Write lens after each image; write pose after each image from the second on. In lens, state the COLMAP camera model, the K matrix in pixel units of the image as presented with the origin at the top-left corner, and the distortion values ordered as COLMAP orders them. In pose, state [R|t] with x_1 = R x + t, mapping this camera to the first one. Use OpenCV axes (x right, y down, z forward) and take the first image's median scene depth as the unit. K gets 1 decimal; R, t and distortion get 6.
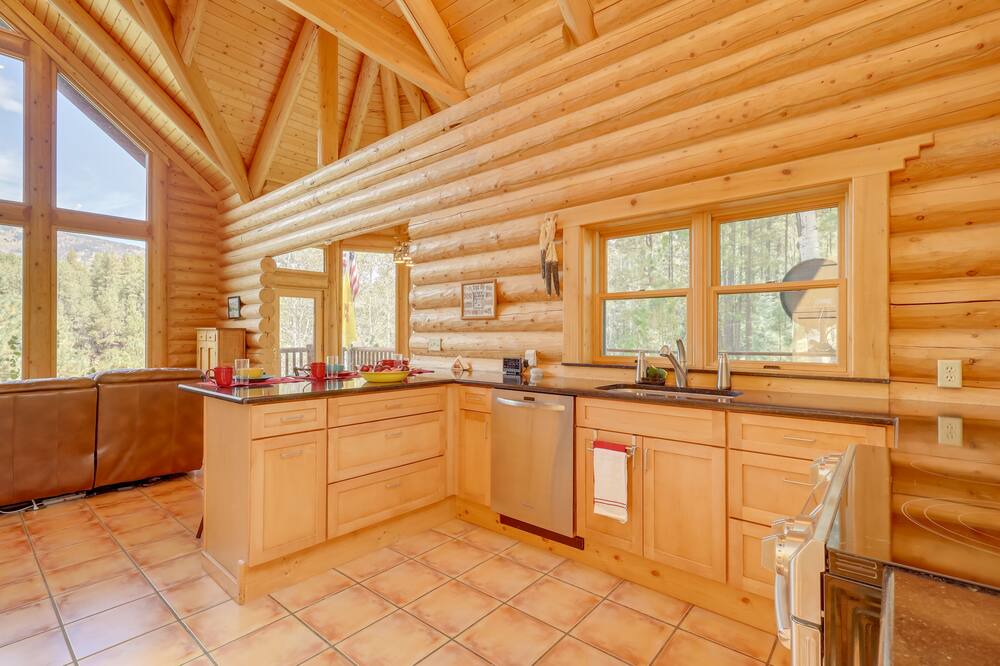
lens RADIAL K [[468.7, 0, 500.5], [0, 468.7, 333.4], [0, 0, 1]] dist [-0.000864, 0.000181]
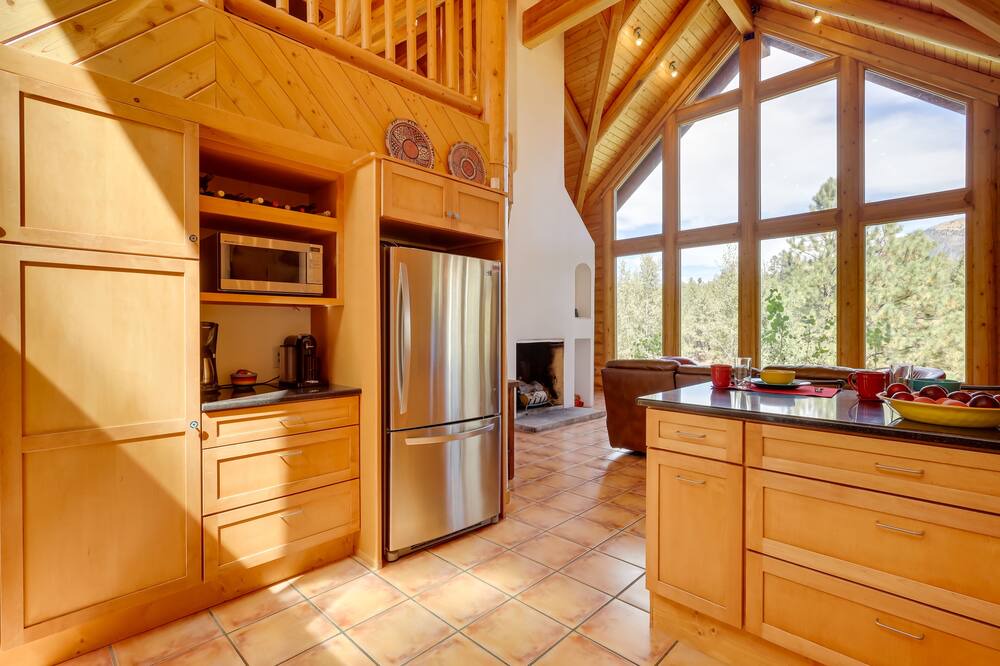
lens RADIAL K [[468.7, 0, 494.7], [0, 468.7, 334.8], [0, 0, 1]] dist [-0.000864, 0.000181]
pose [[-0.085335, 0.006085, -0.996334, 0.138359], [0.010513, 0.999931, 0.005206, 0.002280], [0.996297, -0.010030, -0.085393, 0.286798]]
